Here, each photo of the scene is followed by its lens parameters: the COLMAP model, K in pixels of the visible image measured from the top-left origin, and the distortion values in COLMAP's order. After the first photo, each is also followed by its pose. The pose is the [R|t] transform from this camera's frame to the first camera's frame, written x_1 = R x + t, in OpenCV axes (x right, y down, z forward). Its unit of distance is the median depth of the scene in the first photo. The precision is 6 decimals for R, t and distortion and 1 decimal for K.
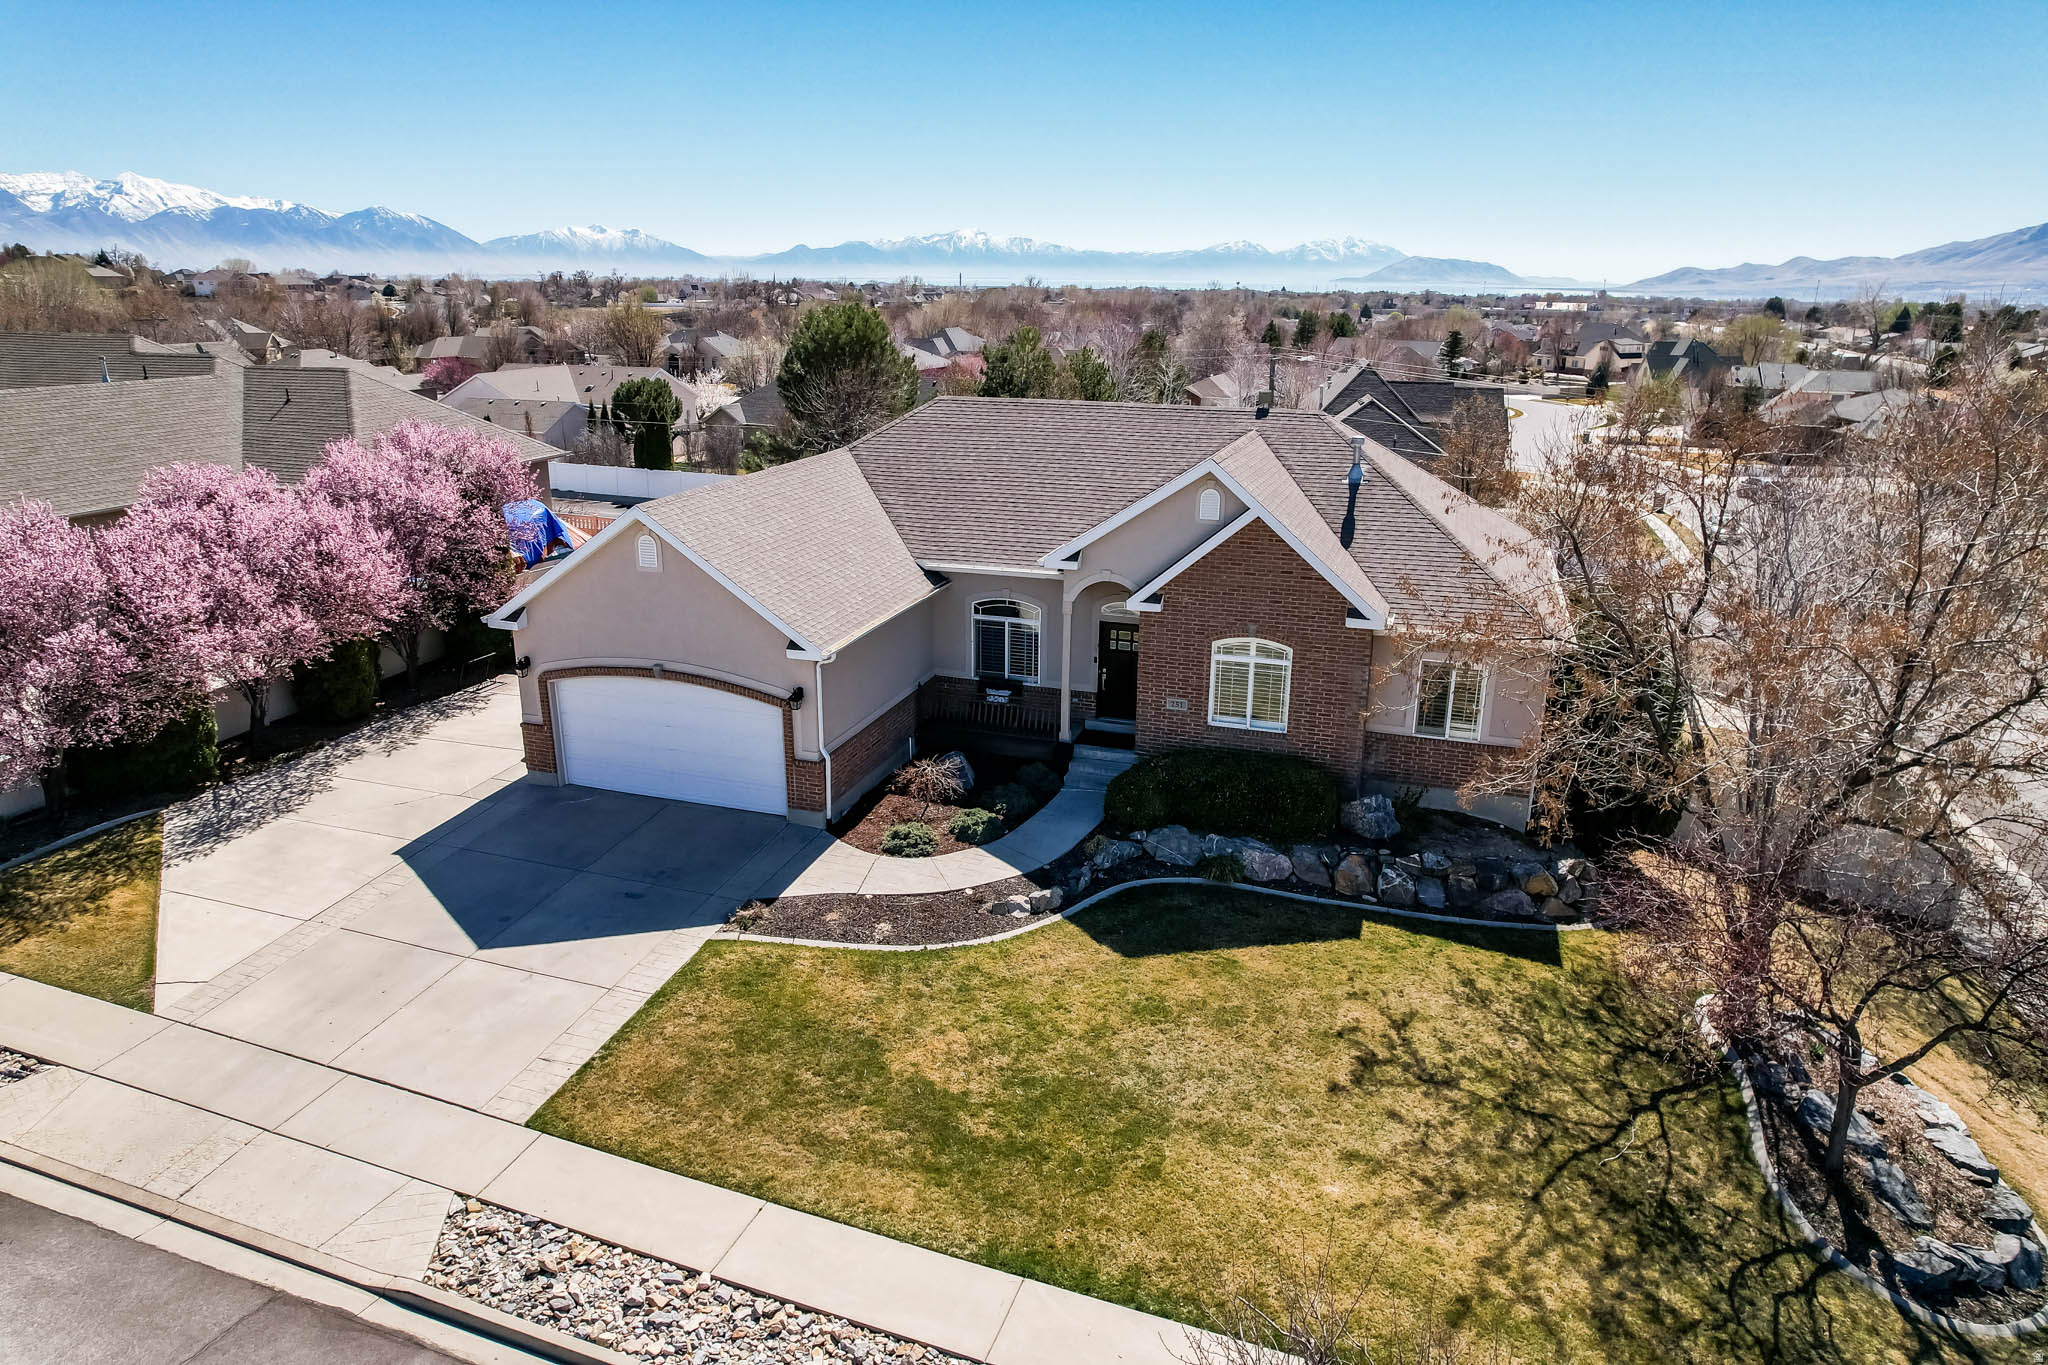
lens RADIAL K [[1308.4, 0, 1019.3], [0, 1308.4, 683.4], [0, 0, 1]] dist [-0.080638, 0.069769]
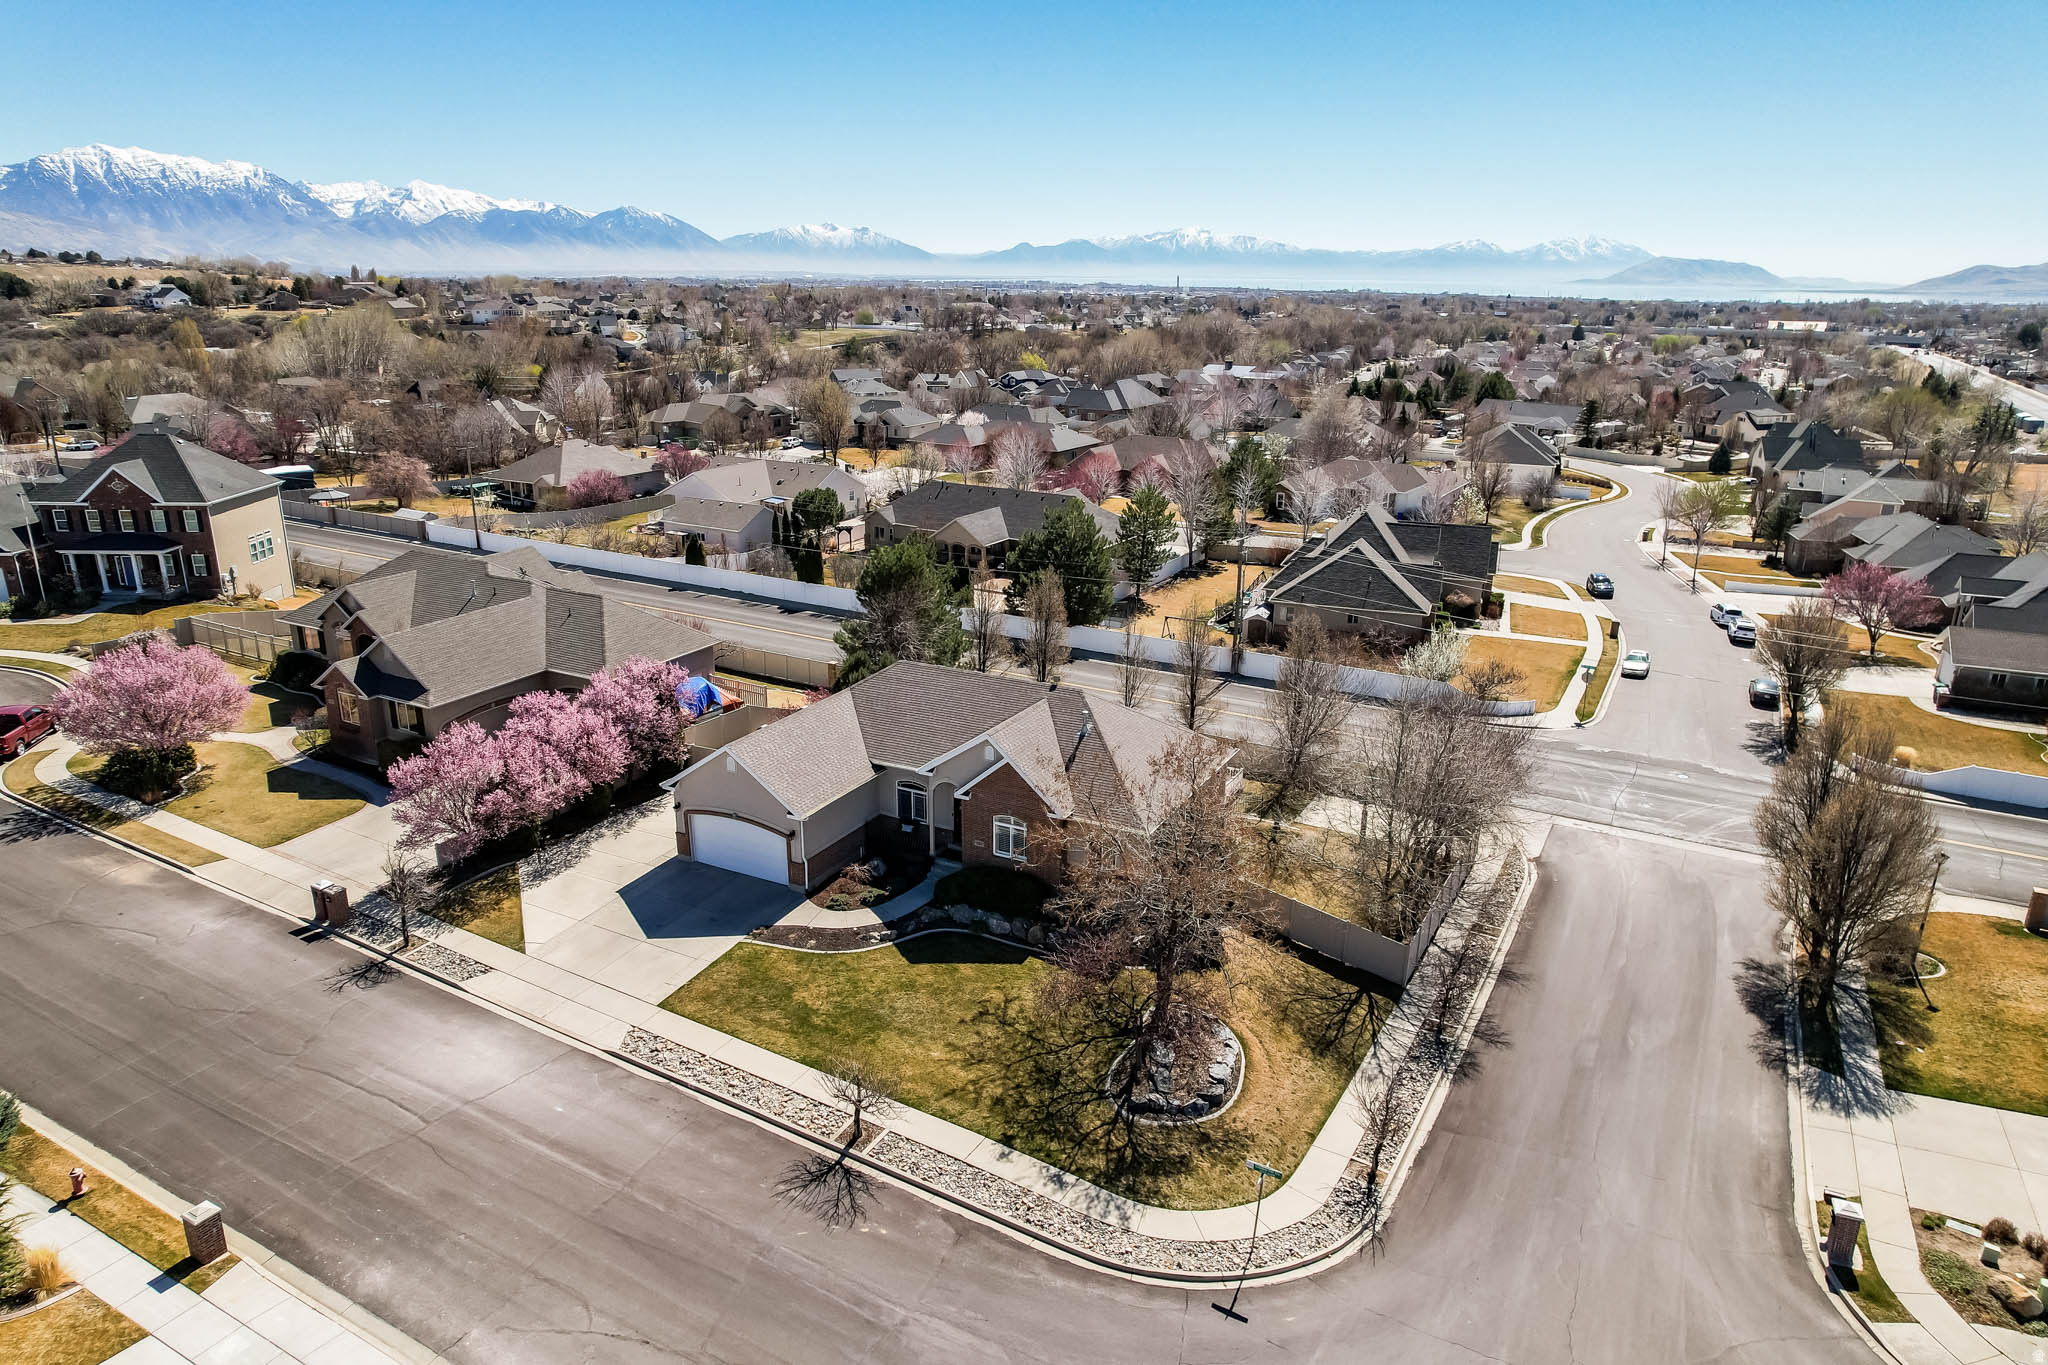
lens RADIAL K [[1303.4, 0, 1024.0], [0, 1303.4, 682.5], [0, 0, 1]] dist [-0.056846, 0.000347]
pose [[0.987520, 0.048094, -0.149972, 0.540983], [-0.048040, 0.998837, 0.003989, -0.276877], [0.149990, 0.003266, 0.988682, -1.132323]]
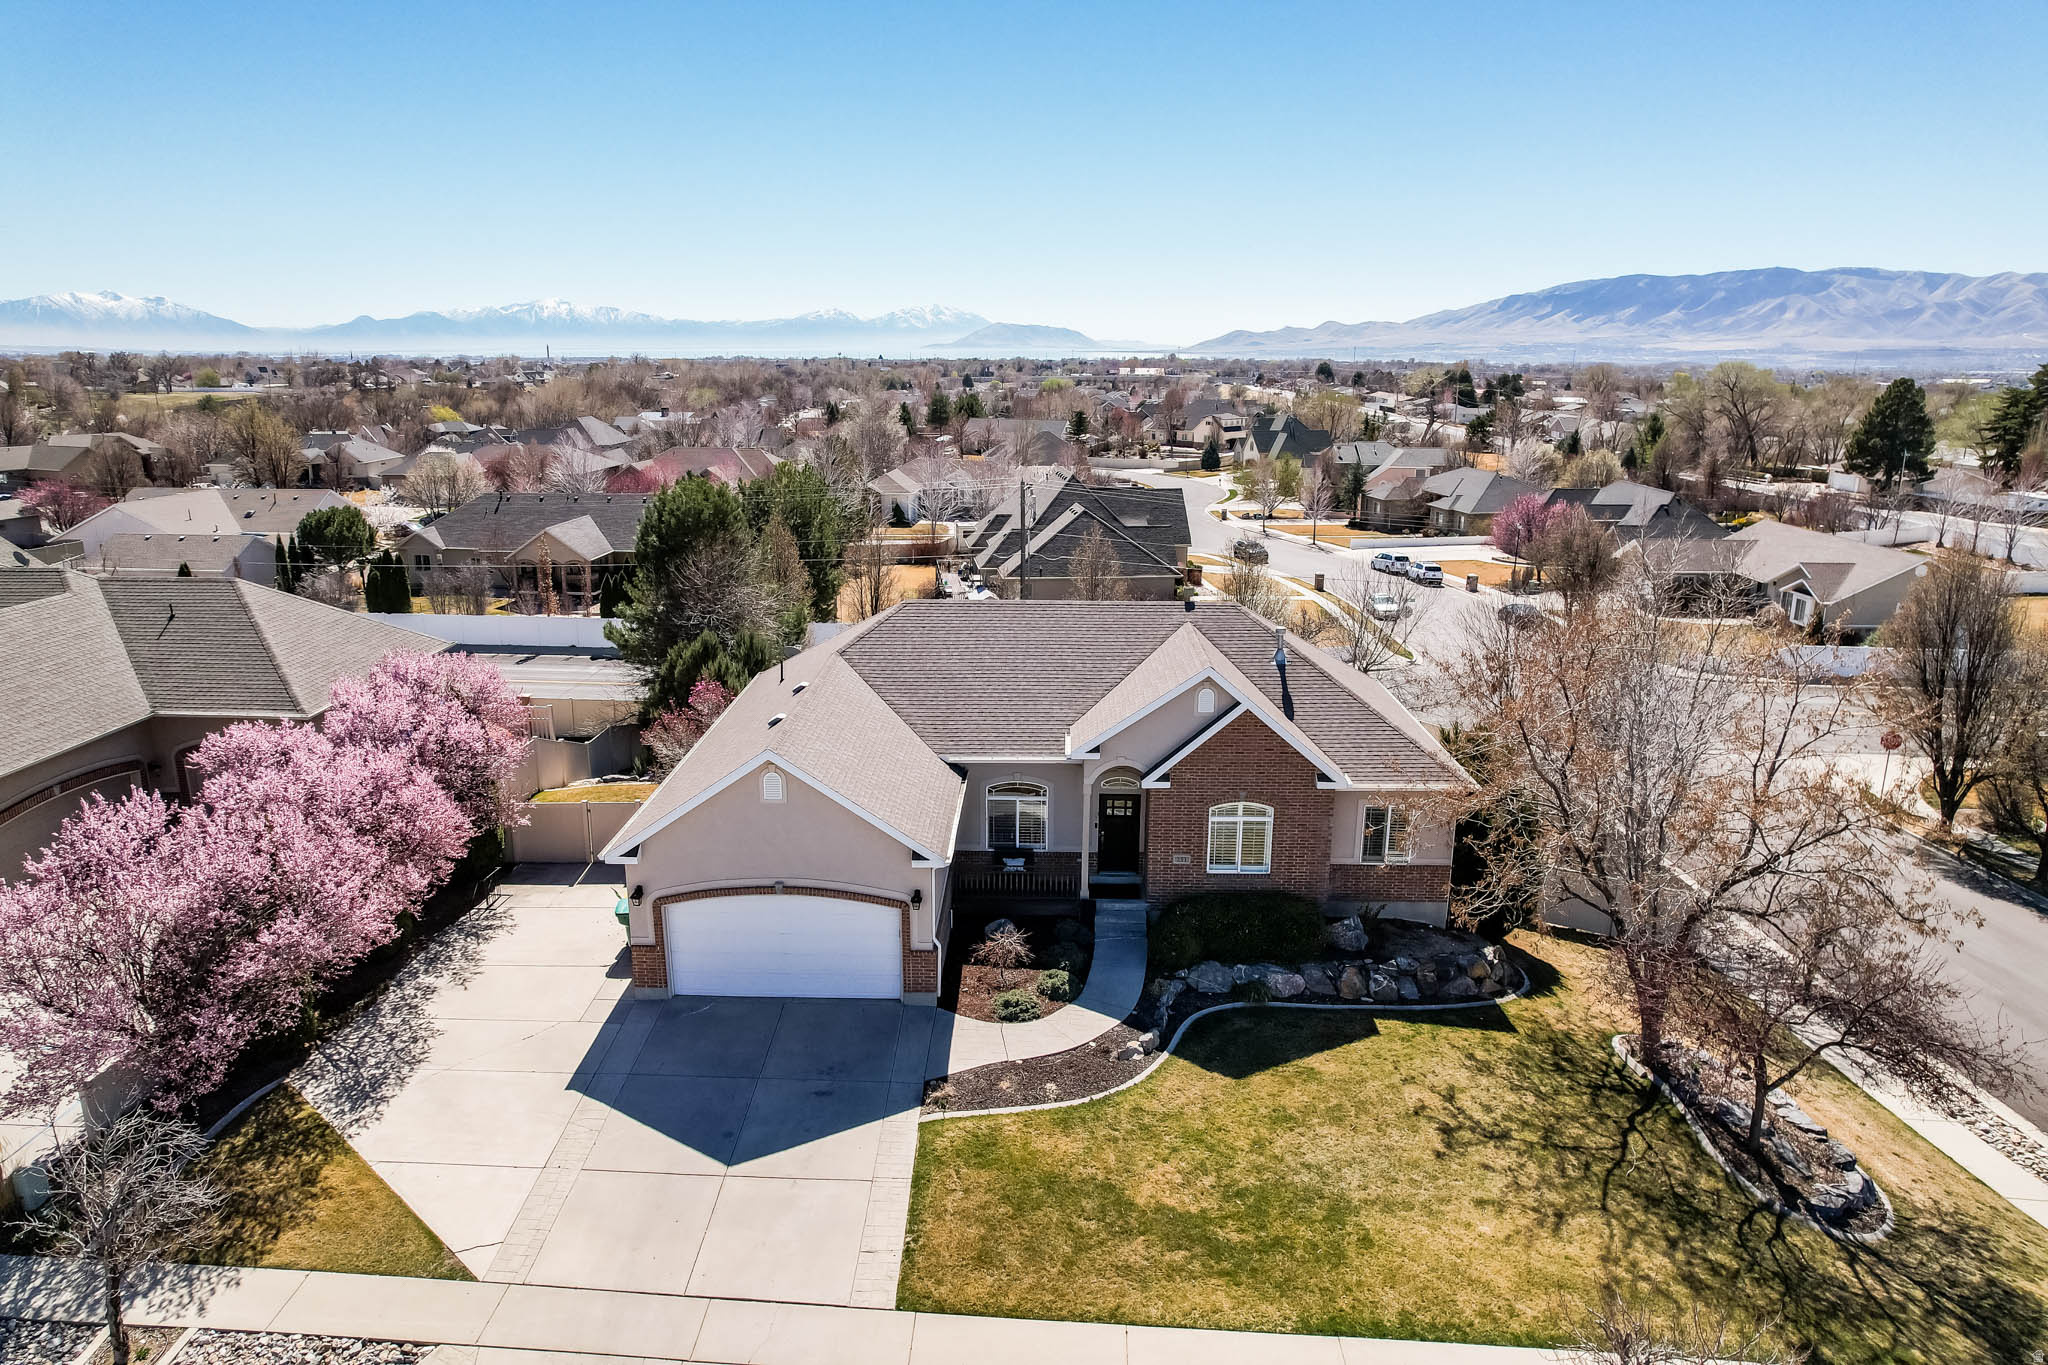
lens RADIAL K [[1308.4, 0, 1019.3], [0, 1308.4, 683.4], [0, 0, 1]] dist [-0.080638, 0.069769]
pose [[0.955956, -0.076136, 0.283464, -0.402327], [0.089894, 0.995307, -0.035831, -0.132525], [-0.279405, 0.059734, 0.958313, -0.160564]]
